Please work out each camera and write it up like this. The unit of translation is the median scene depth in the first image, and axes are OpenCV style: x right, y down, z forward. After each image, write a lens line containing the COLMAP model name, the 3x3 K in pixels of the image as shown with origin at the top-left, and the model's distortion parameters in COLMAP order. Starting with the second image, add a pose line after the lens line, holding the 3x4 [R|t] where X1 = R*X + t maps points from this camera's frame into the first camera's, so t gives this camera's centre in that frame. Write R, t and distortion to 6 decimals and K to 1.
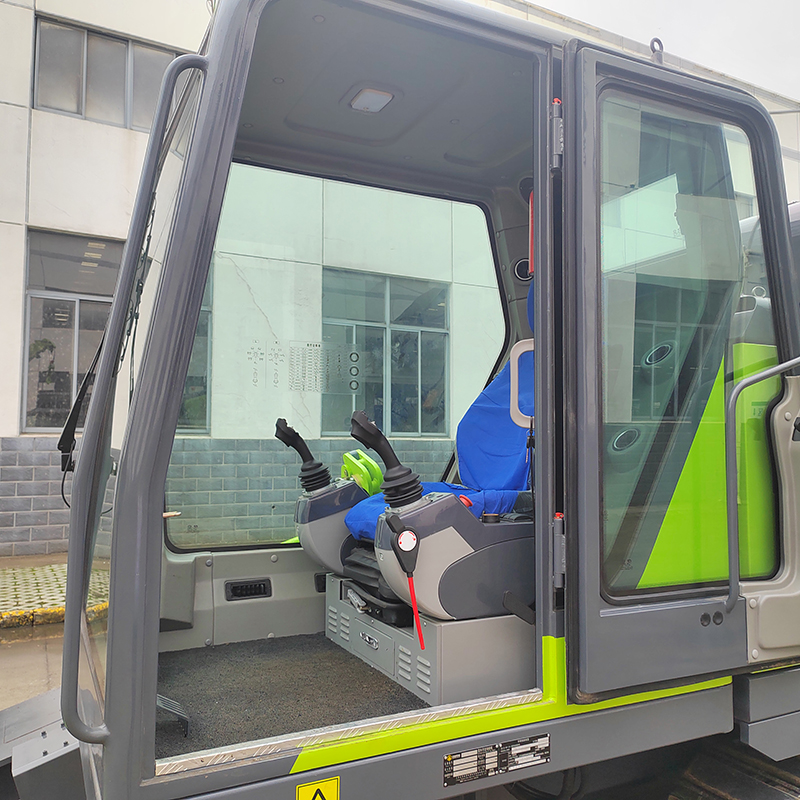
lens RADIAL K [[726.5, 0, 400.0], [0, 726.5, 400.0], [0, 0, 1]] dist [0.004443, 0.097647]
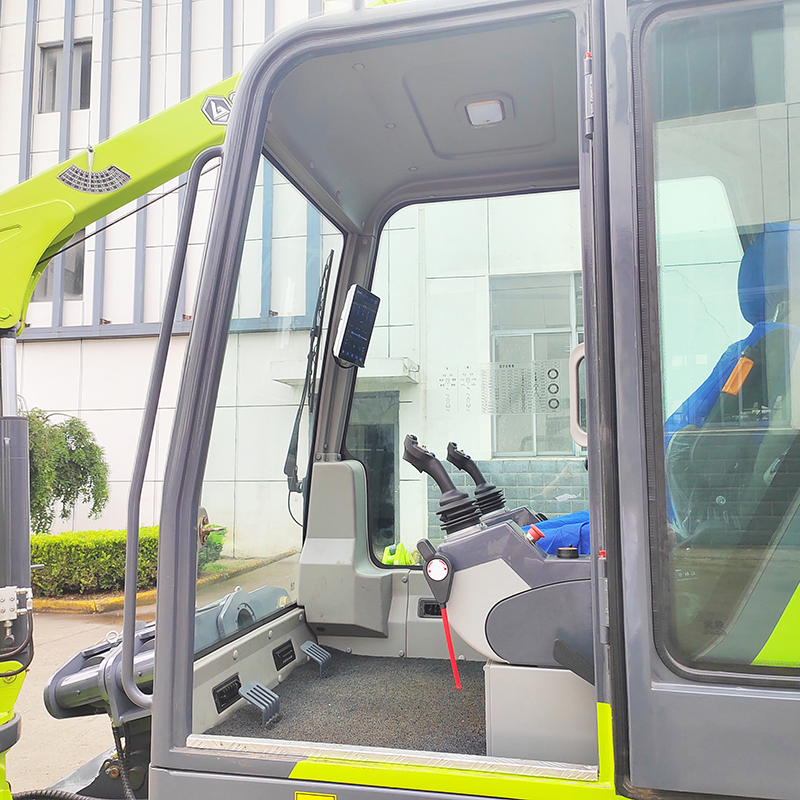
lens RADIAL K [[726.5, 0, 400.0], [0, 726.5, 400.0], [0, 0, 1]] dist [0.004443, 0.097647]
pose [[0.773531, -0.066465, -0.630264, 0.528667], [0.048141, 0.997774, -0.046137, 0.012521], [0.631928, 0.005347, 0.775009, 0.207391]]
